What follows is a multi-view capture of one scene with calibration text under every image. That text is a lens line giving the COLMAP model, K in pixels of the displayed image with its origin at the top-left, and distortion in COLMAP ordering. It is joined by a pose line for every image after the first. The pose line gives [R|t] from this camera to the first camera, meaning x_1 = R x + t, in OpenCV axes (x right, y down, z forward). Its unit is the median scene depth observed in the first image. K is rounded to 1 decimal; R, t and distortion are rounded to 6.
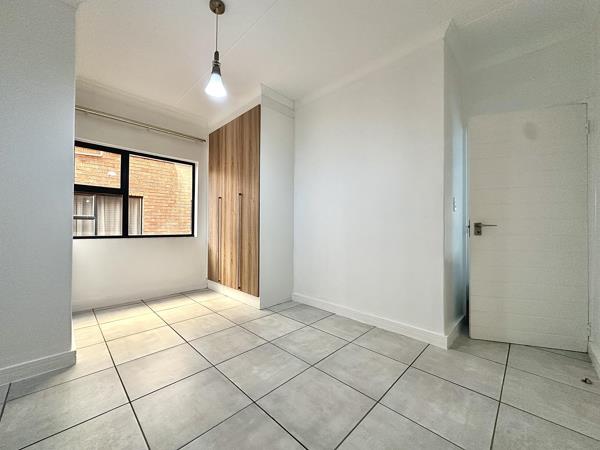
lens RADIAL K [[239.9, 0, 300.0], [0, 239.9, 225.0], [0, 0, 1]] dist [-0.002611, -0.000110]
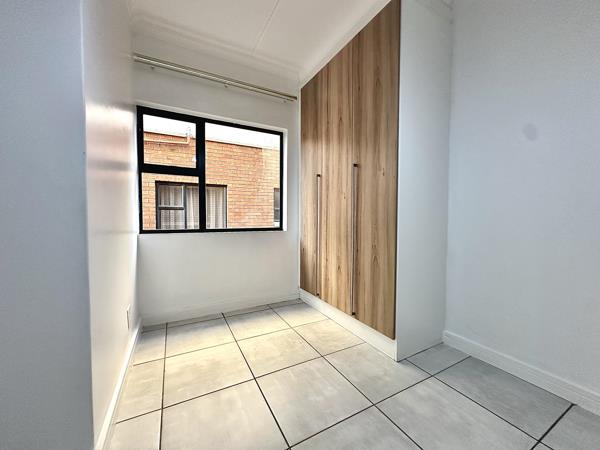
lens RADIAL K [[239.9, 0, 300.0], [0, 239.9, 225.0], [0, 0, 1]] dist [-0.002611, -0.000110]
pose [[0.954870, 0.008648, -0.296897, -0.196556], [0.003641, 0.999160, 0.040812, 0.000310], [0.297001, -0.040051, 0.954037, 0.350691]]
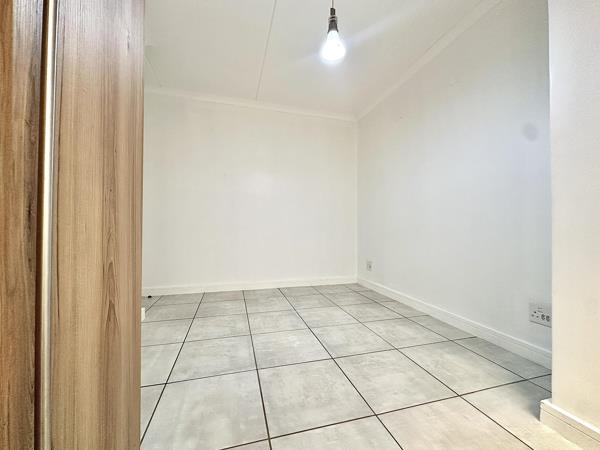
lens RADIAL K [[239.9, 0, 300.0], [0, 239.9, 225.0], [0, 0, 1]] dist [-0.002611, -0.000110]
pose [[-0.868160, -0.004364, 0.496265, -0.378519], [-0.013567, 0.999796, -0.014941, 0.045365], [-0.496099, -0.019704, -0.868042, 1.002993]]
